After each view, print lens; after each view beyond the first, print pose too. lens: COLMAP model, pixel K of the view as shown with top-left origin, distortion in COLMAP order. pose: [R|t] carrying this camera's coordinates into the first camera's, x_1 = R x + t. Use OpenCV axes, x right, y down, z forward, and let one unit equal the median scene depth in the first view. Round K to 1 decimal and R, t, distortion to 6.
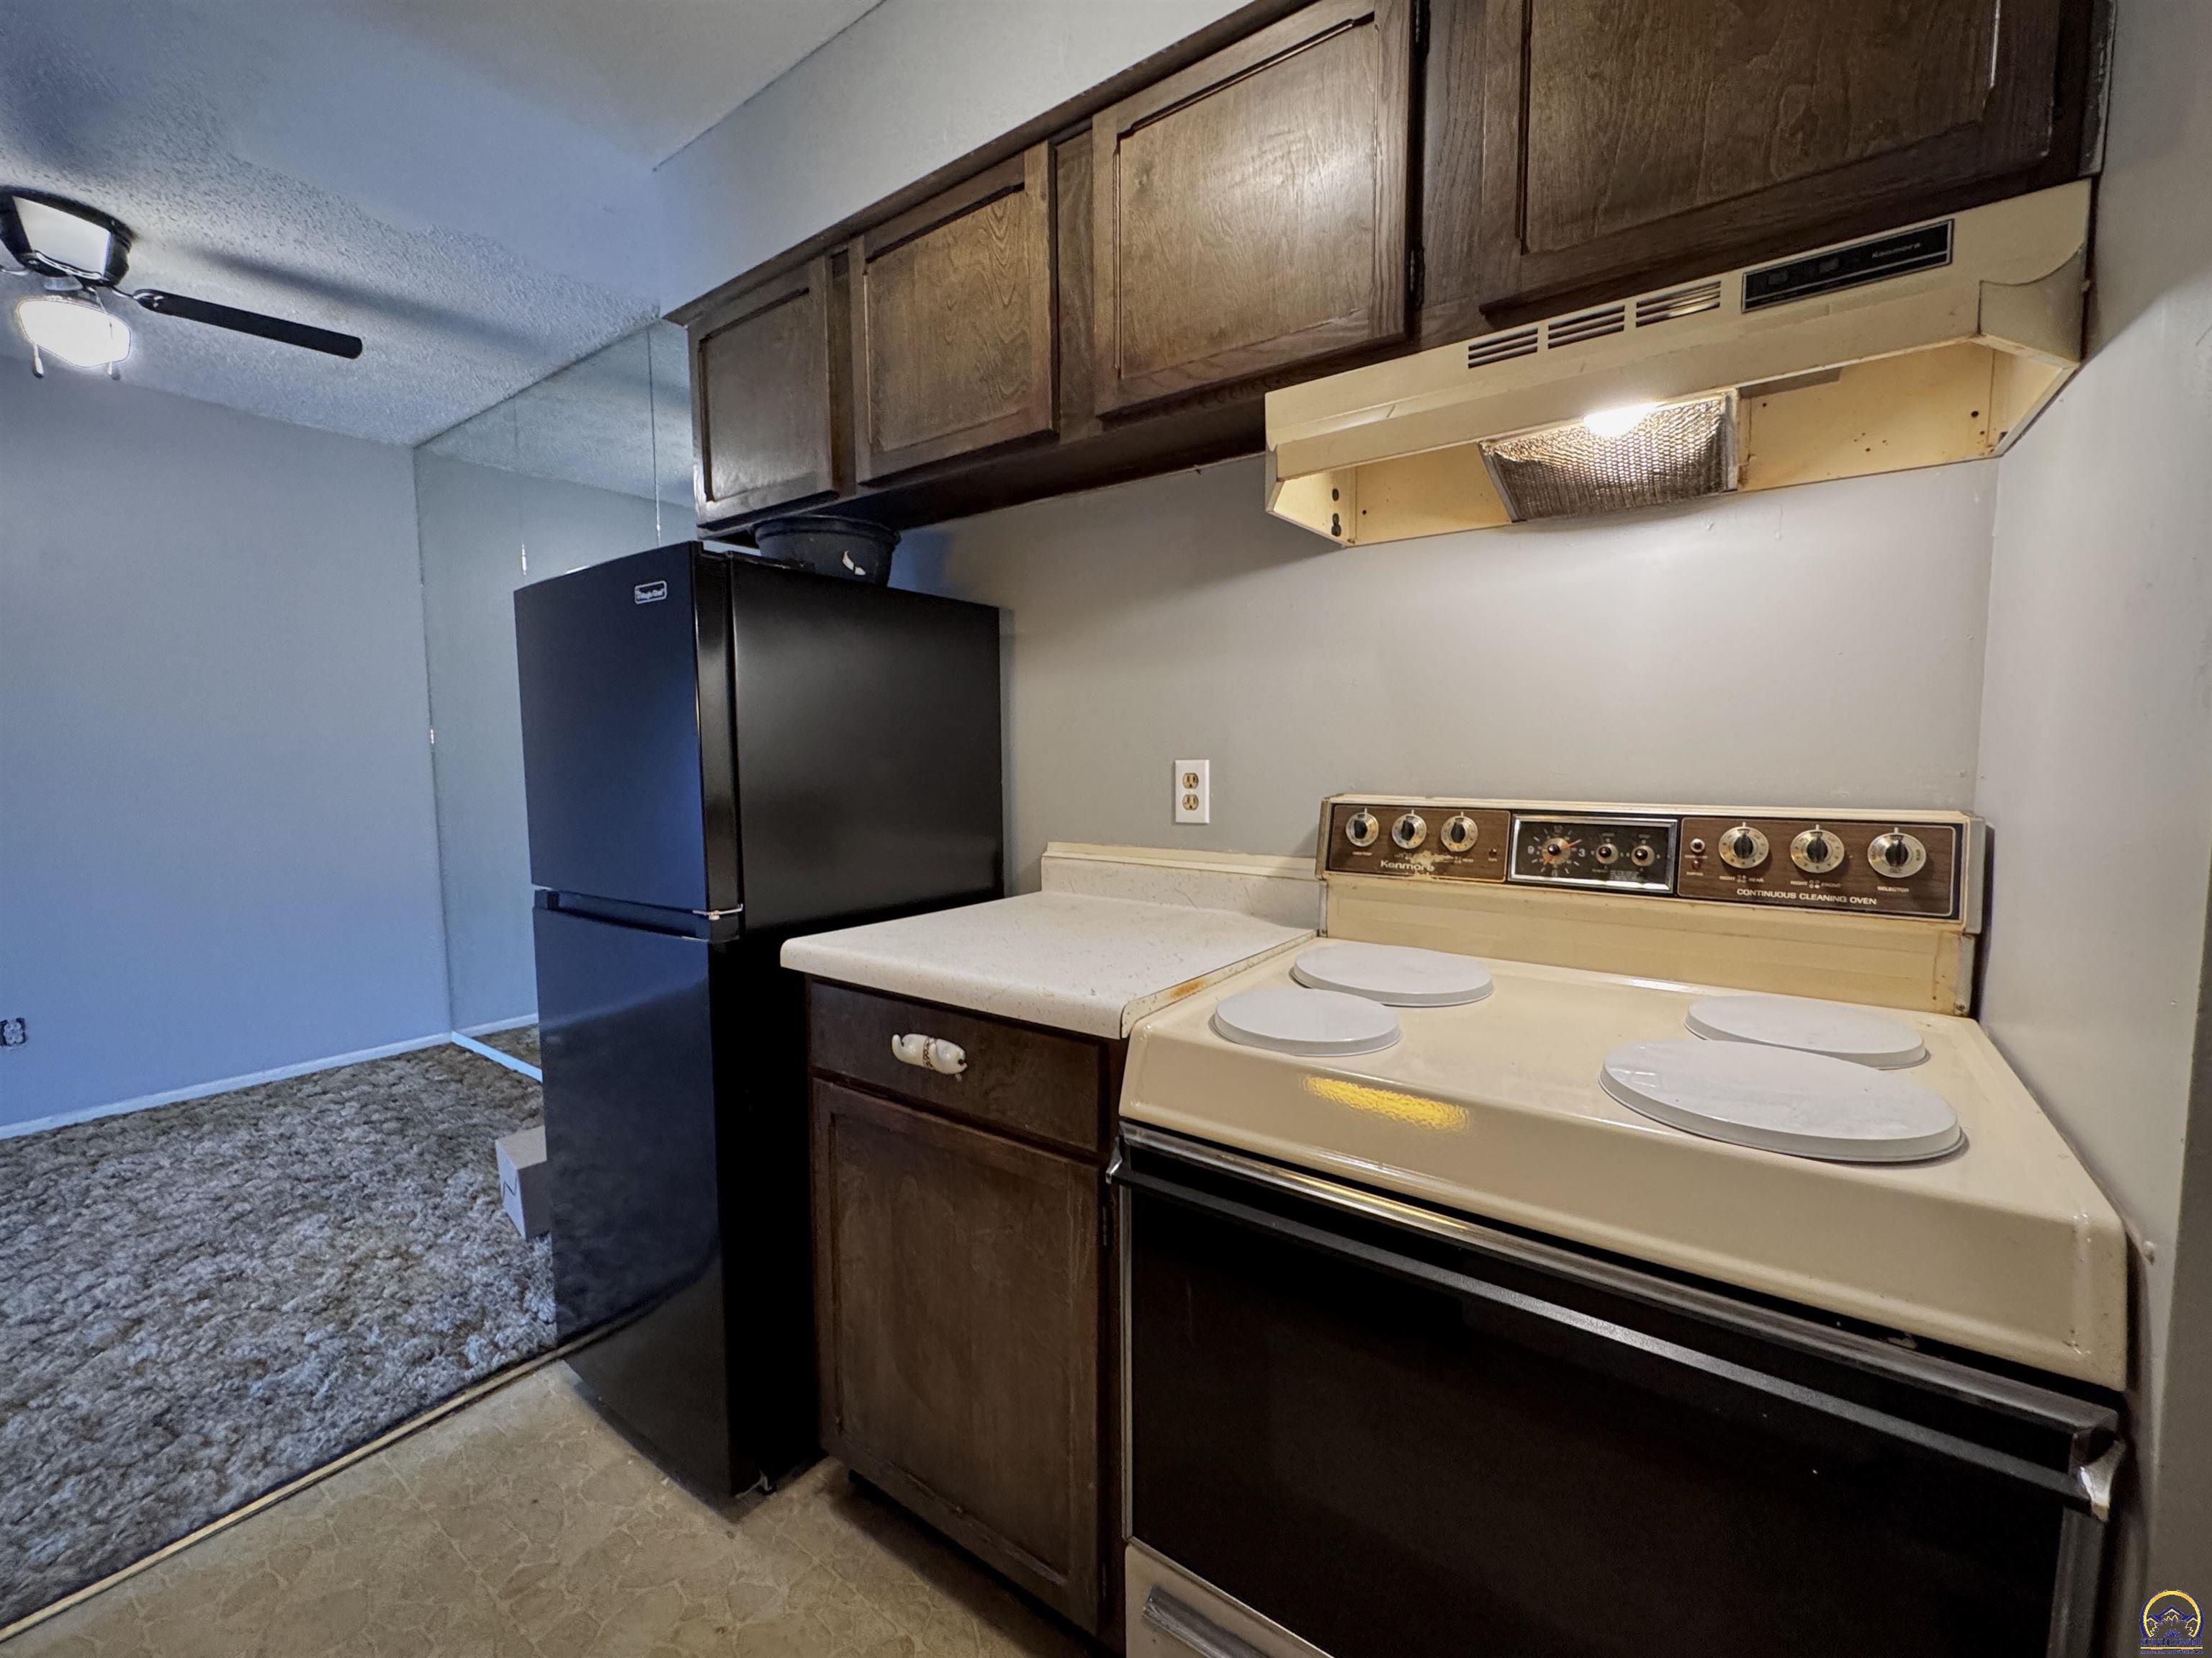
lens RADIAL K [[914.4, 0, 1104.7], [0, 914.4, 830.6], [0, 0, 1]] dist [-0.006509, 0.000943]
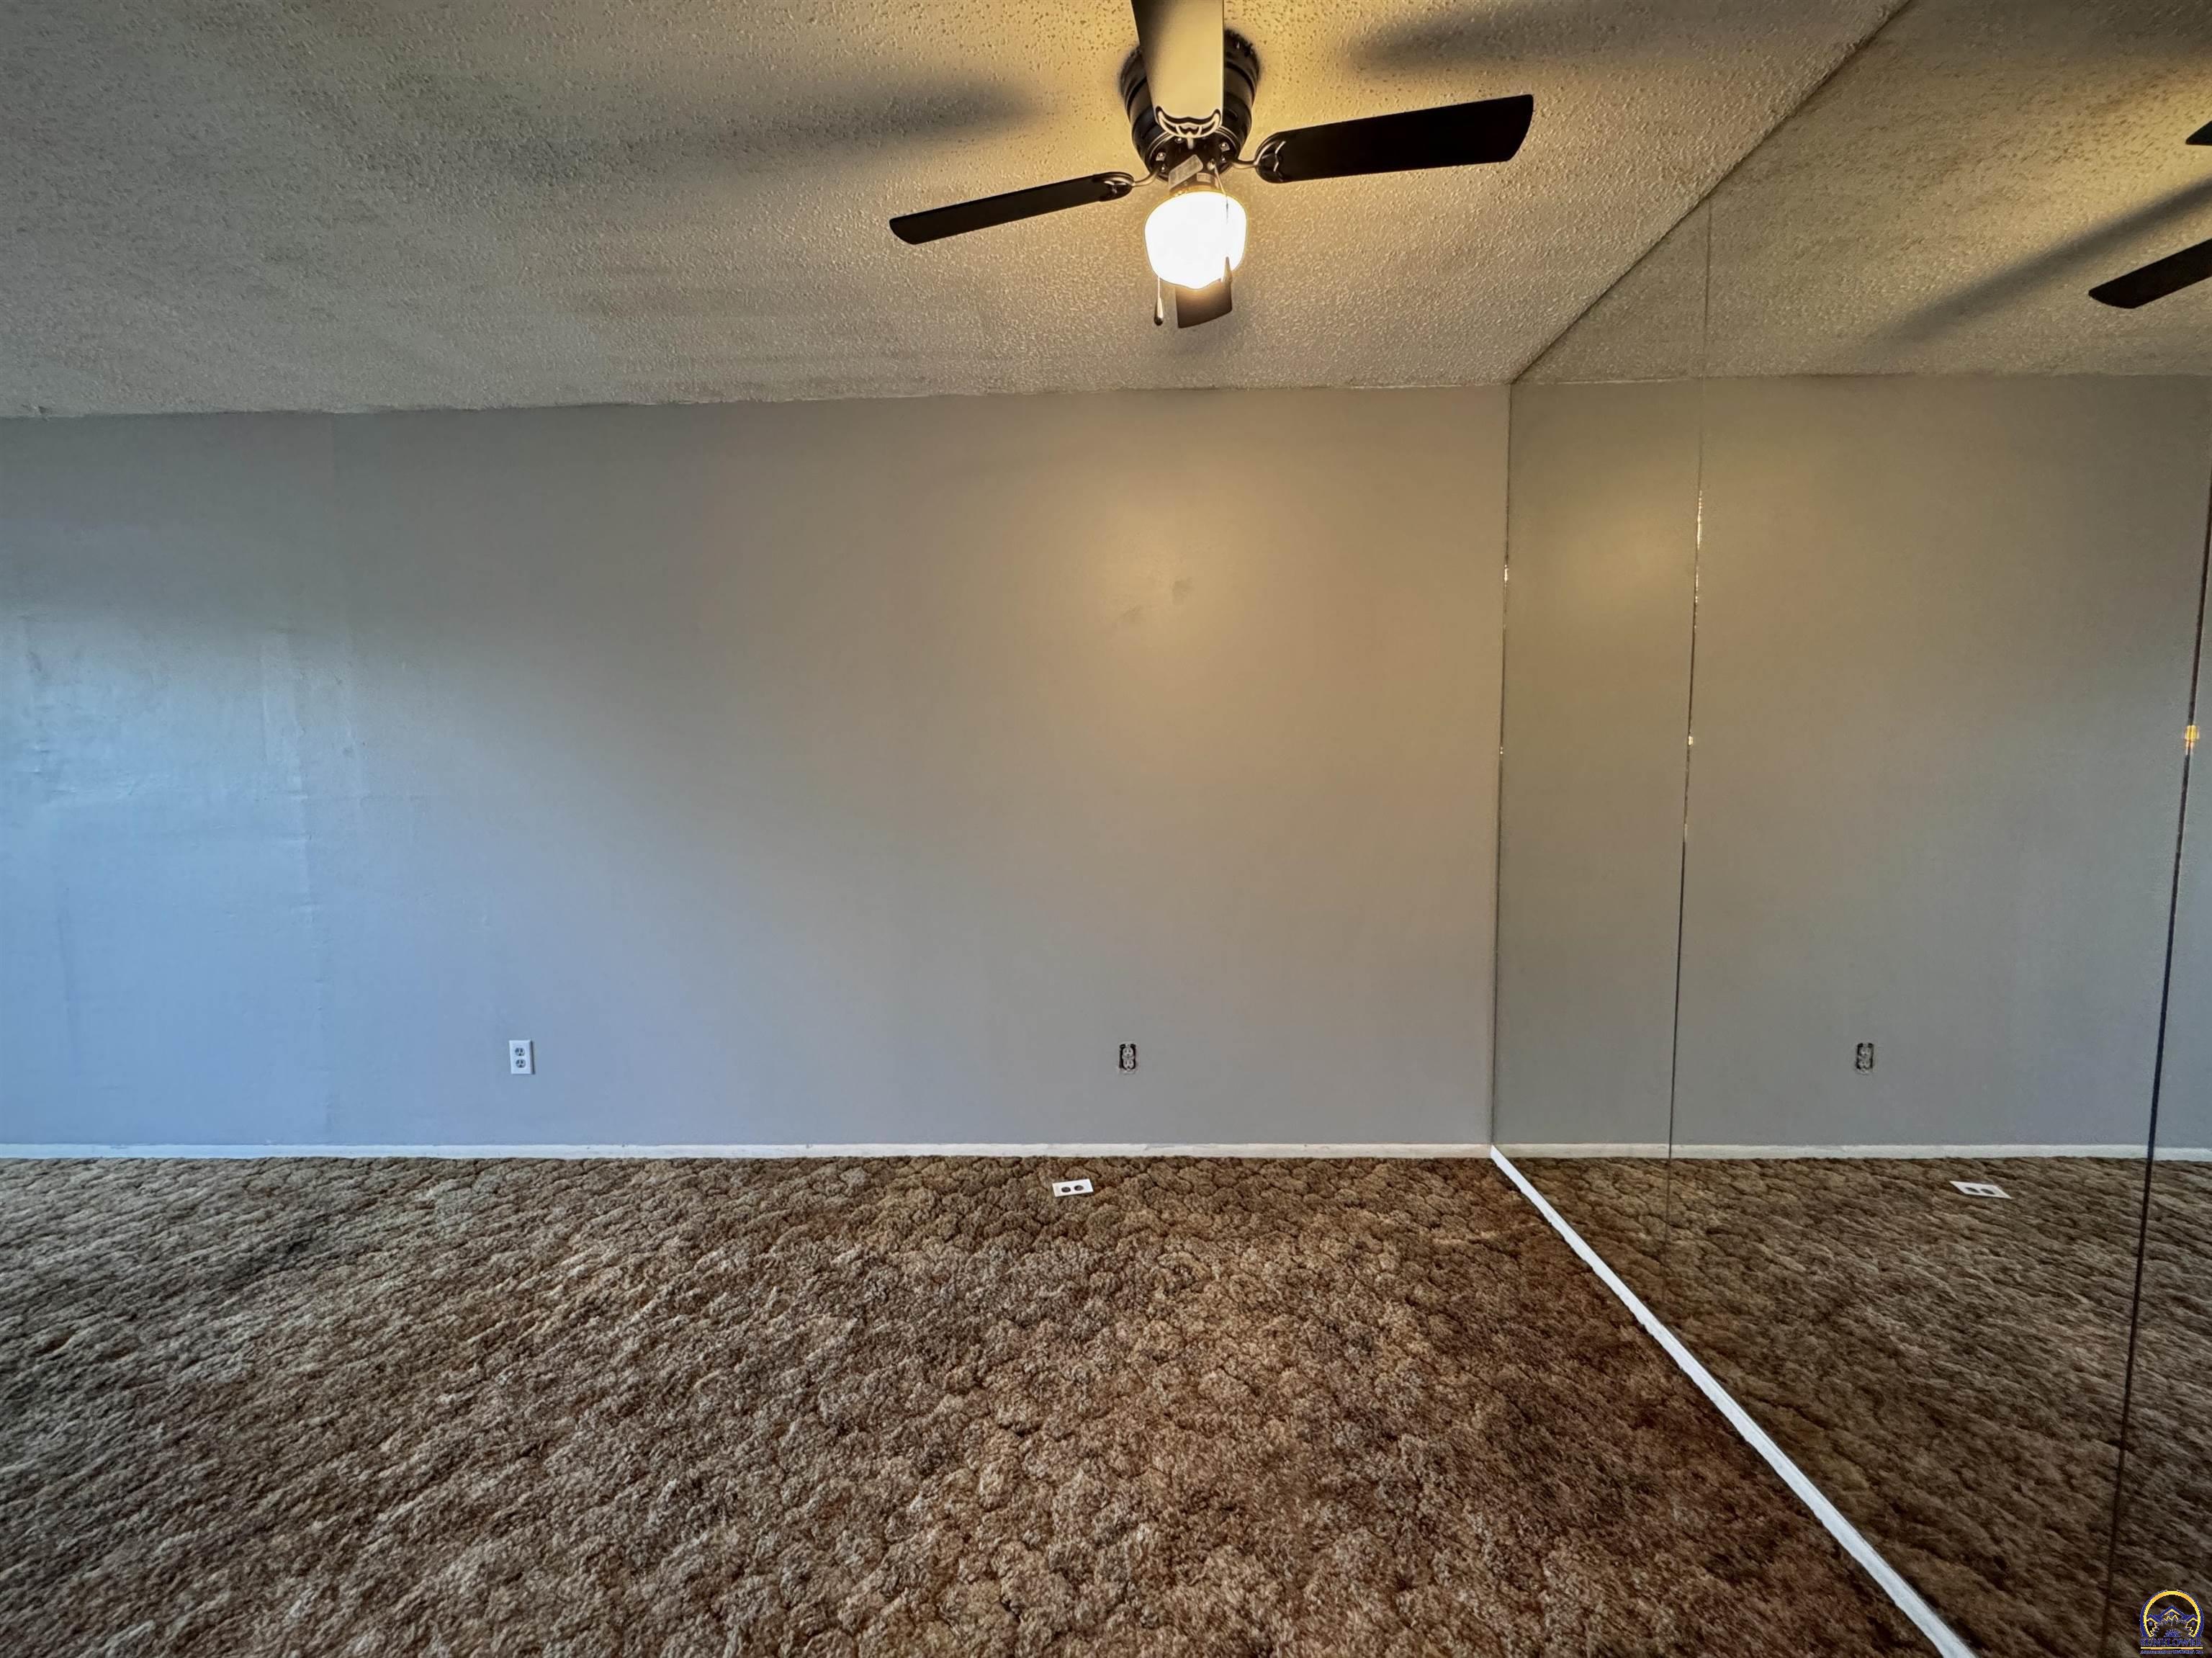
lens RADIAL K [[885.2, 0, 1106.0], [0, 885.2, 829.0], [0, 0, 1]] dist [-0.001391, -0.000470]
pose [[0.563151, 0.066981, -0.823635, -0.666427], [-0.062290, 0.997315, 0.038515, -0.120752], [0.824003, 0.029614, 0.565811, 0.661407]]
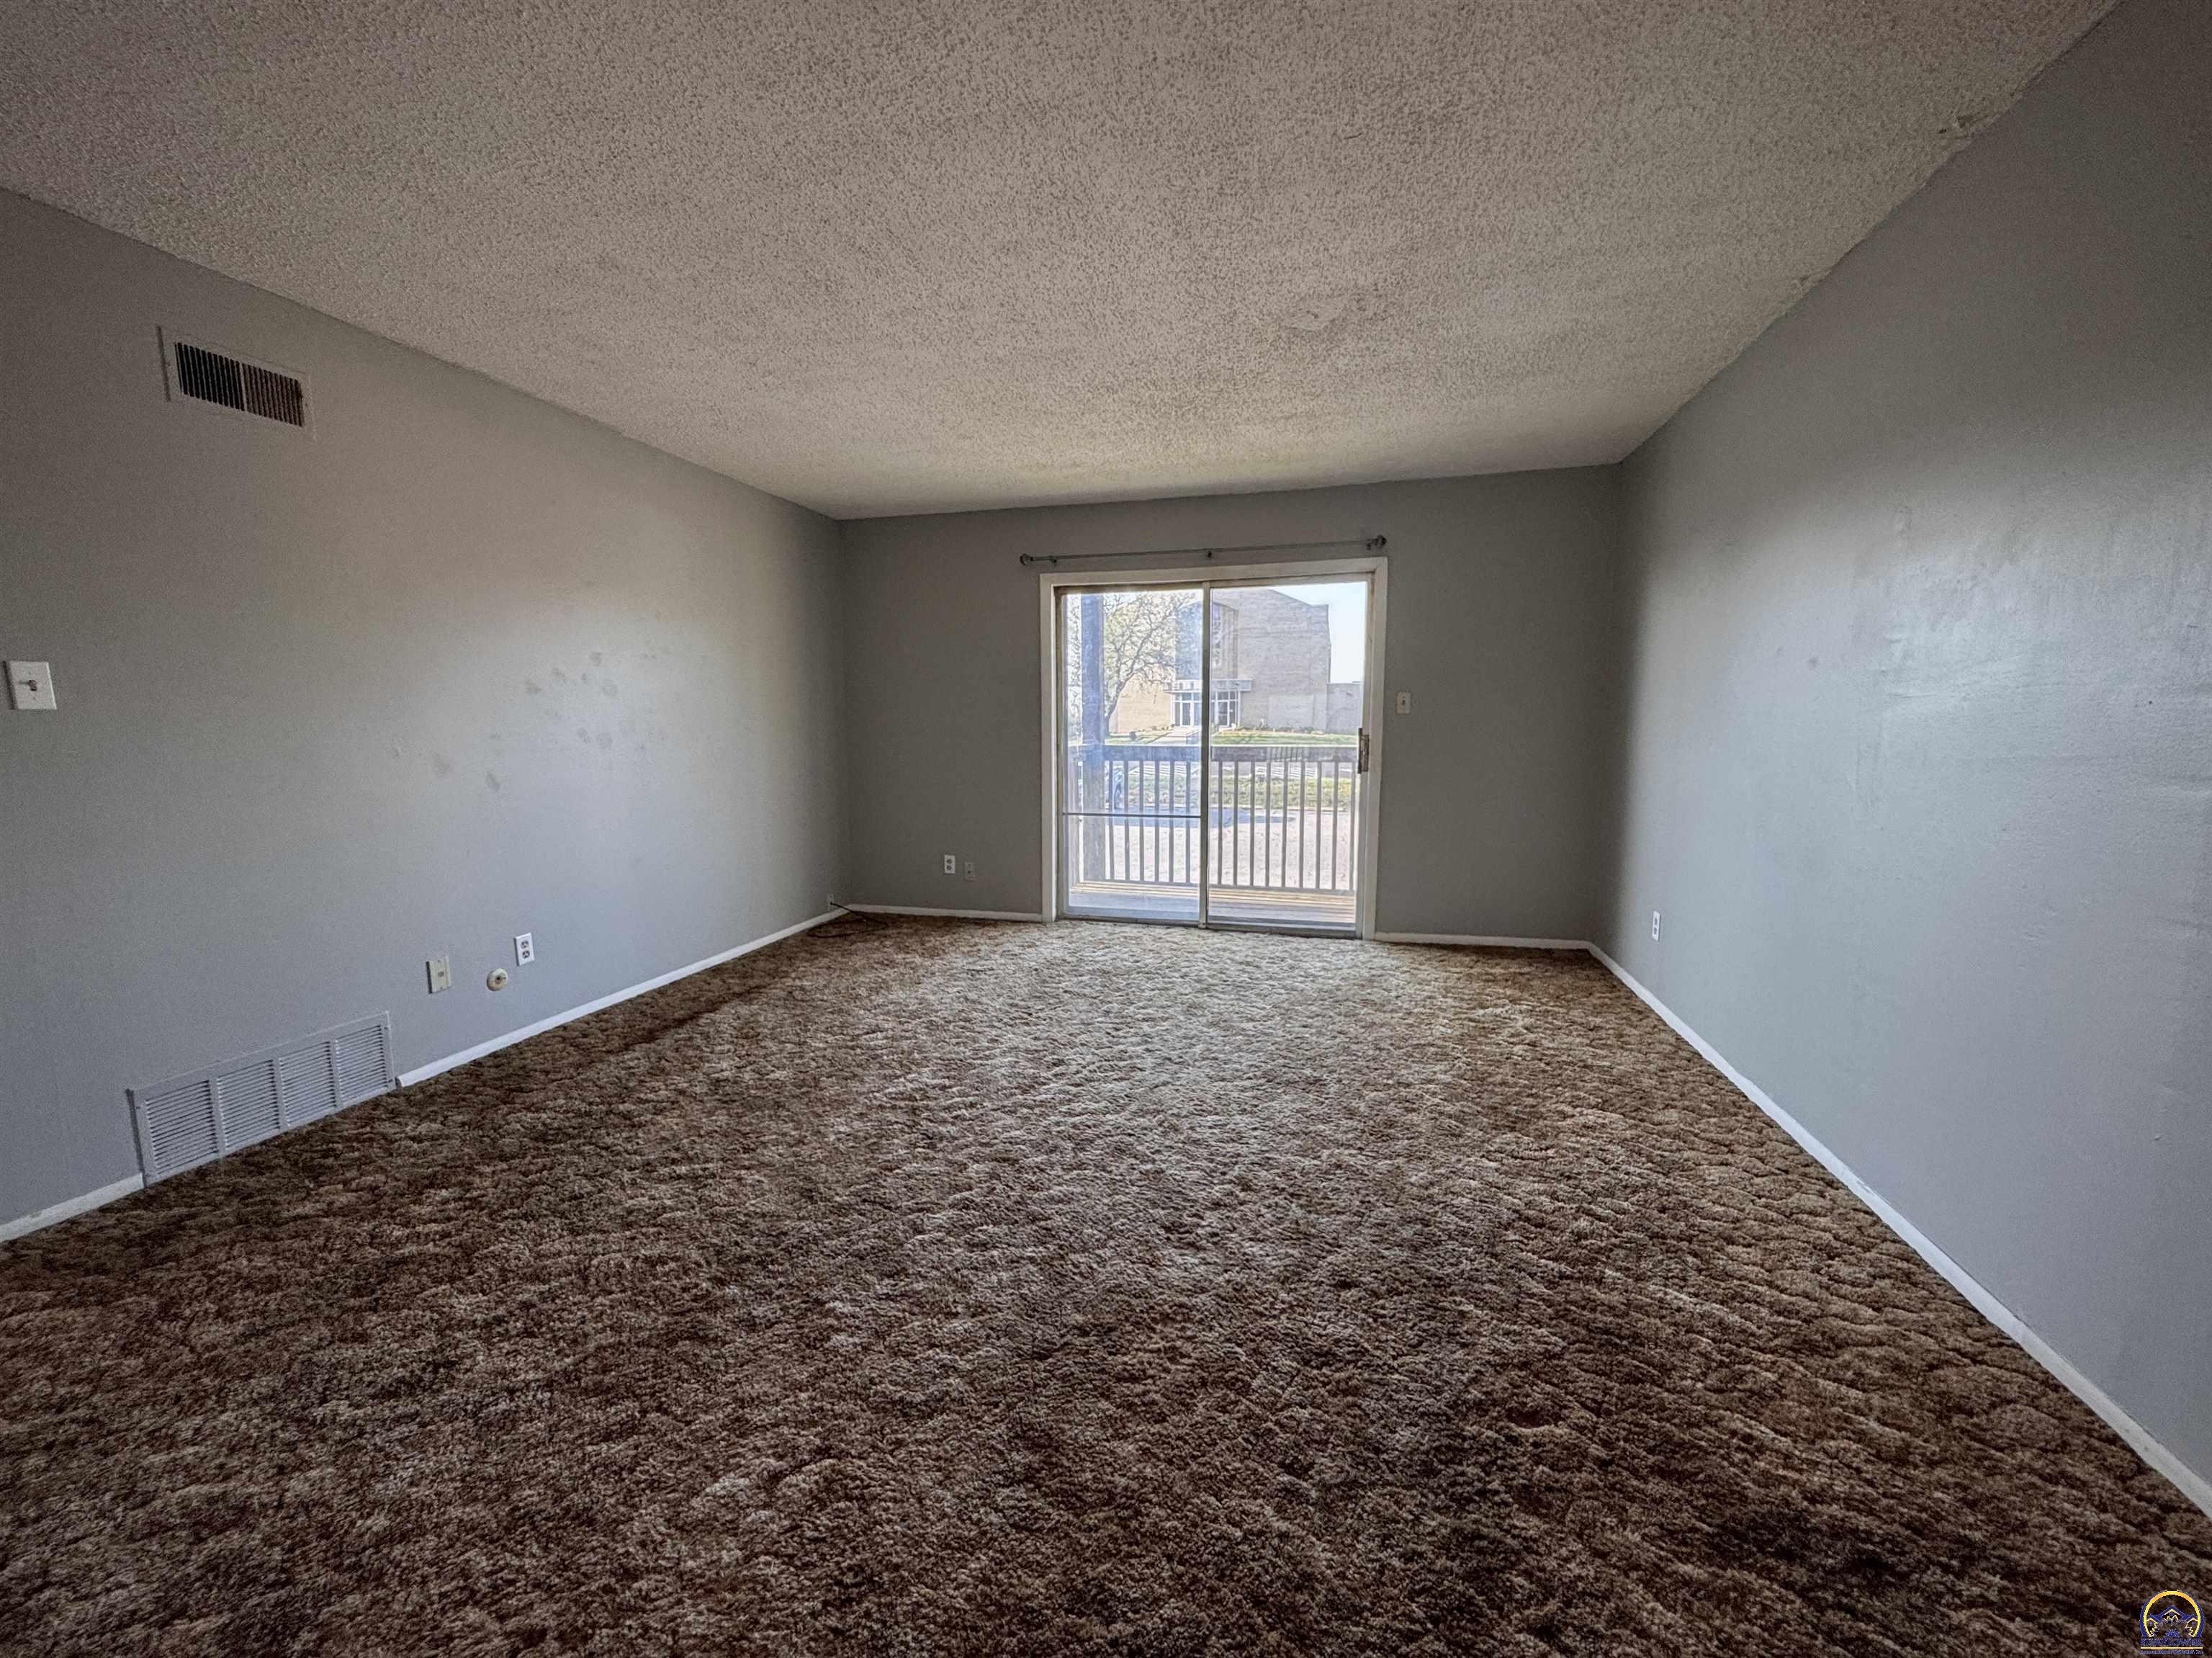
lens RADIAL K [[888.0, 0, 1106.0], [0, 888.0, 829.0], [0, 0, 1]] dist [-0.003327, 0.000371]
pose [[-0.931372, 0.051042, -0.360474, -1.675996], [-0.021931, 0.980459, 0.195495, -0.039784], [0.363409, 0.189984, -0.912053, 0.727951]]
